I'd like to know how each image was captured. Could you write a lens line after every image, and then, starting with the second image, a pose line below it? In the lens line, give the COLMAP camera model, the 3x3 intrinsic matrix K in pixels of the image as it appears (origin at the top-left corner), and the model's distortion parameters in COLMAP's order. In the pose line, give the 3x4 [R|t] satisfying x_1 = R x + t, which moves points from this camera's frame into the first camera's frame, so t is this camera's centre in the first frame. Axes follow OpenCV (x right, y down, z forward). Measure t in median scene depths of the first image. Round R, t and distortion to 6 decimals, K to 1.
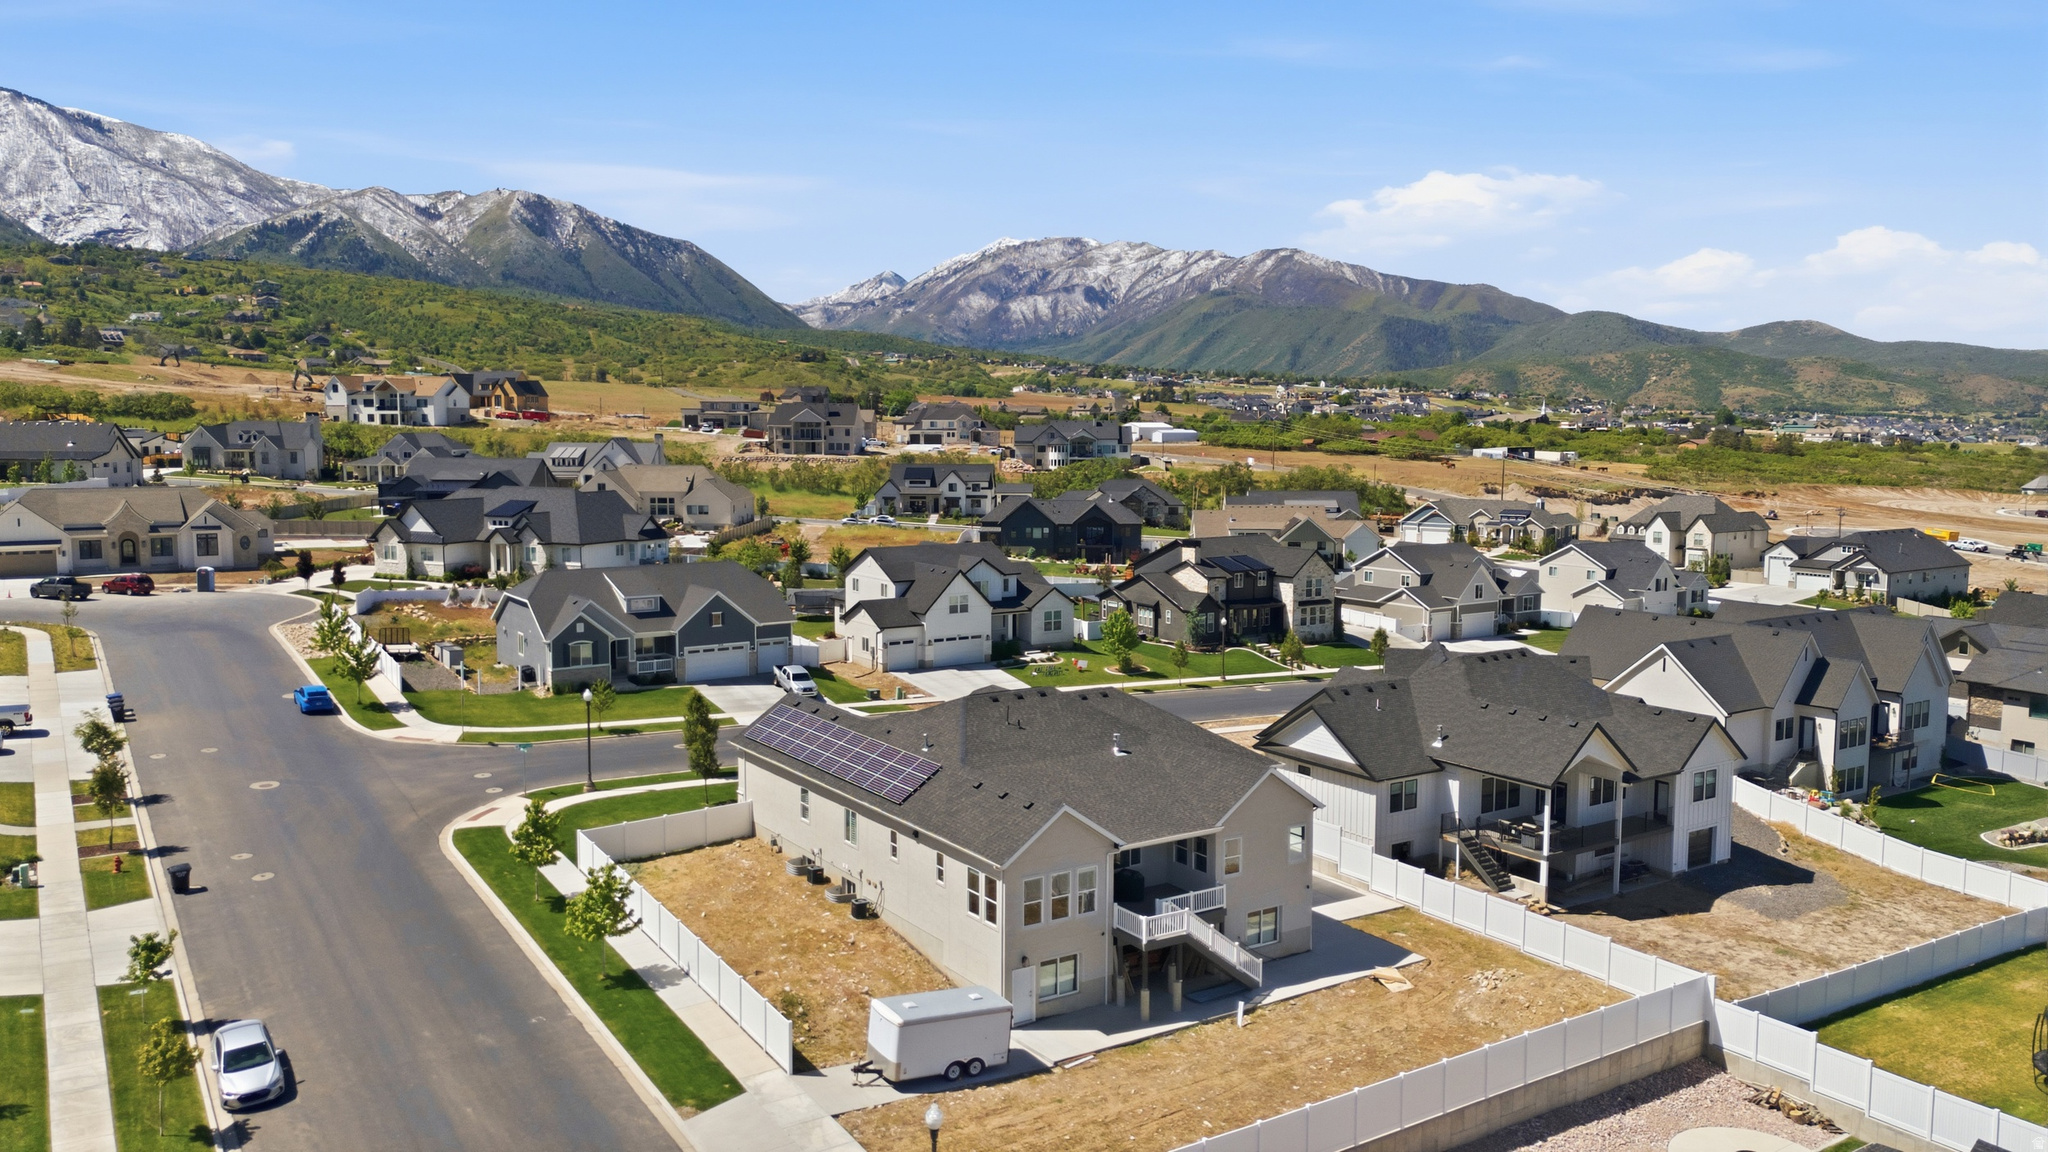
lens RADIAL K [[1493.4, 0, 1024.0], [0, 1493.4, 576.0], [0, 0, 1]] dist [0.081560, -0.067948]
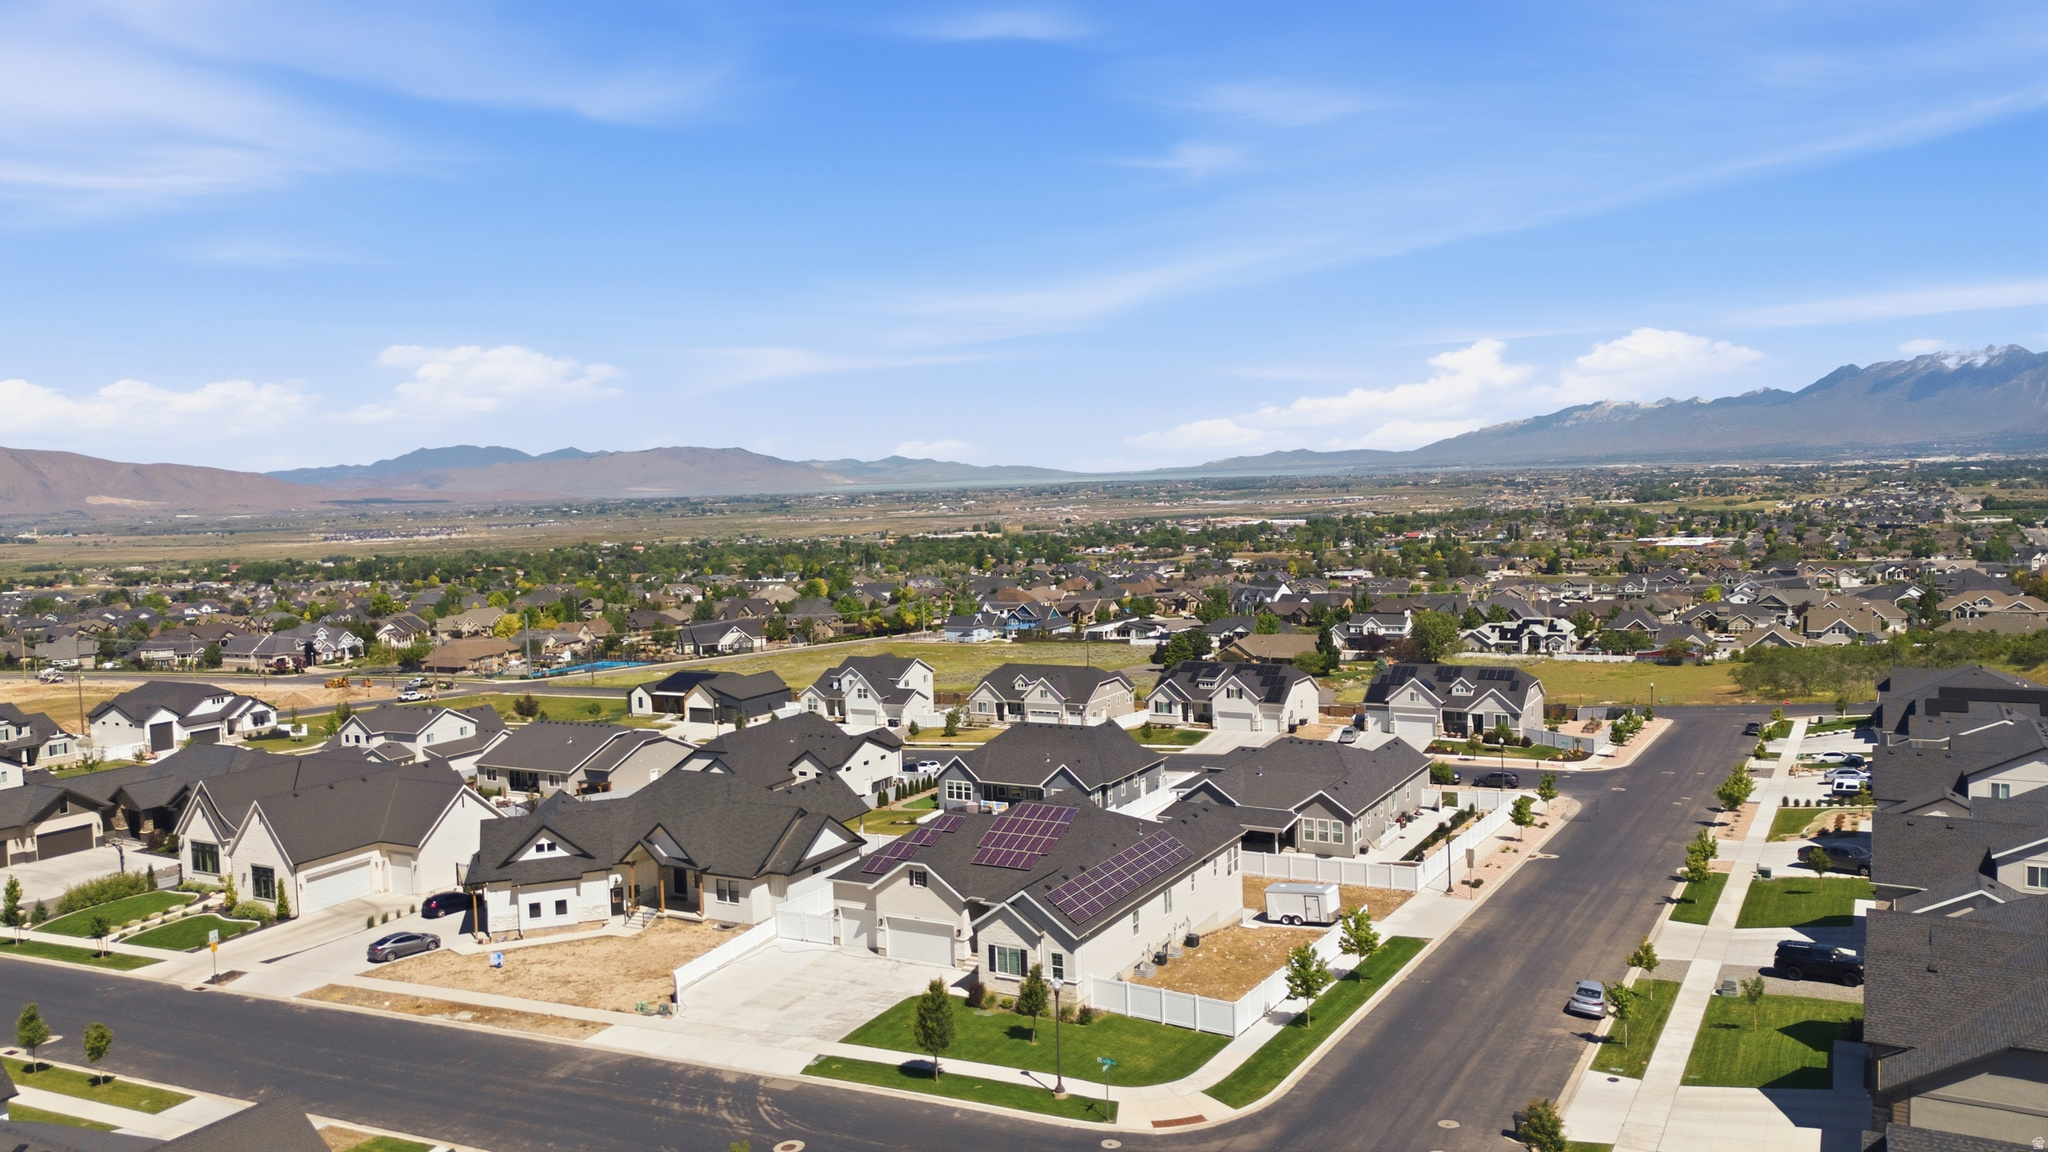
lens RADIAL K [[1493.4, 0, 1024.0], [0, 1493.4, 576.0], [0, 0, 1]] dist [0.081560, -0.067948]
pose [[-0.459413, -0.047827, 0.886934, -1.283116], [0.128082, 0.984546, 0.119434, -0.317859], [-0.878939, 0.168470, -0.446188, 1.693131]]
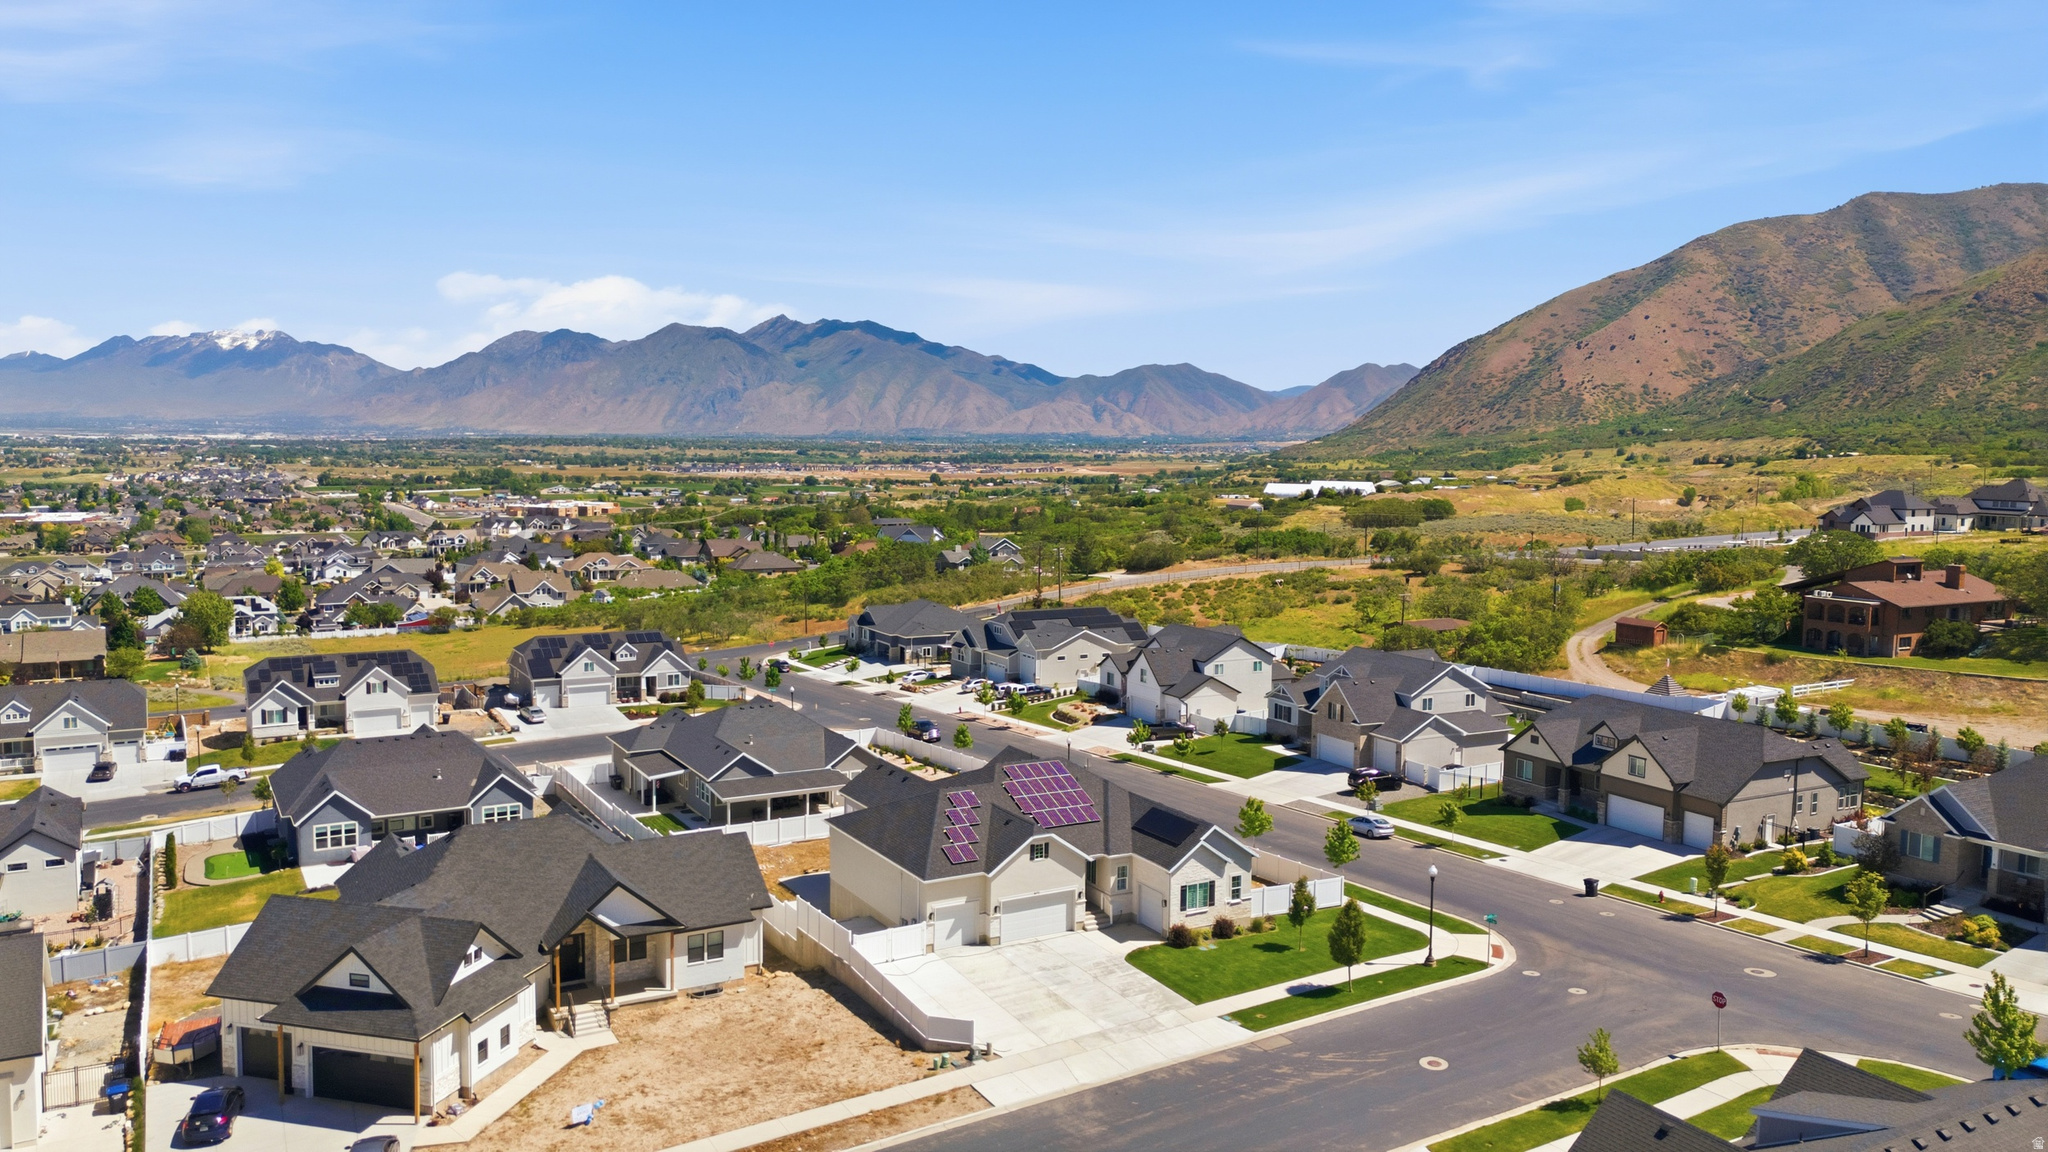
lens RADIAL K [[1493.4, 0, 1024.0], [0, 1493.4, 576.0], [0, 0, 1]] dist [0.081560, -0.067948]
pose [[-0.997725, -0.020599, 0.064187, -0.097150], [-0.007107, 0.979008, 0.203700, -0.396974], [-0.067036, 0.202781, -0.976927, 2.447326]]
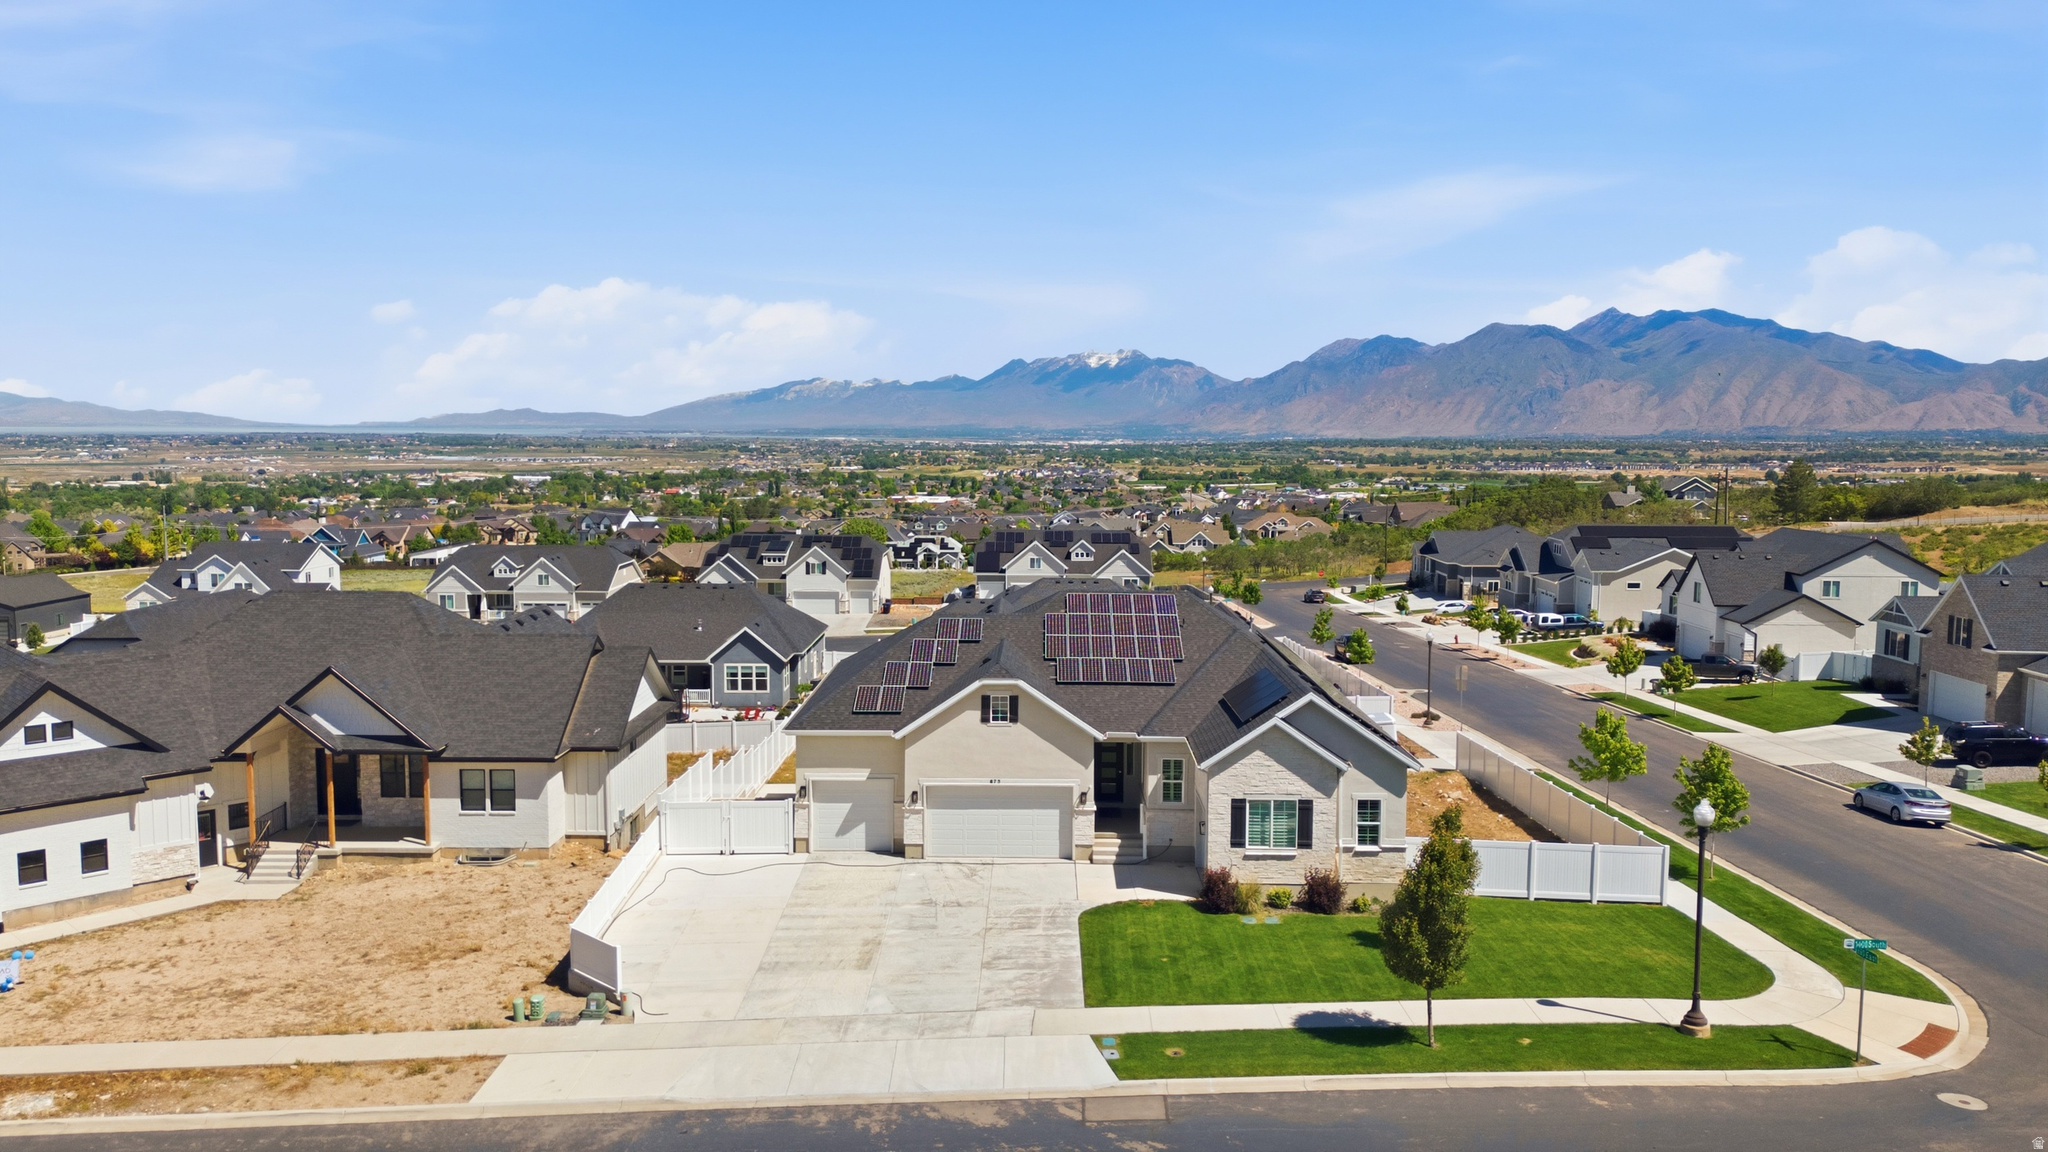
lens RADIAL K [[1493.4, 0, 1024.0], [0, 1493.4, 576.0], [0, 0, 1]] dist [0.081560, -0.067948]
pose [[-0.829431, -0.061281, 0.555237, -0.455405], [0.053777, 0.980588, 0.188559, -0.099728], [-0.556014, 0.186255, -0.810035, 1.801991]]
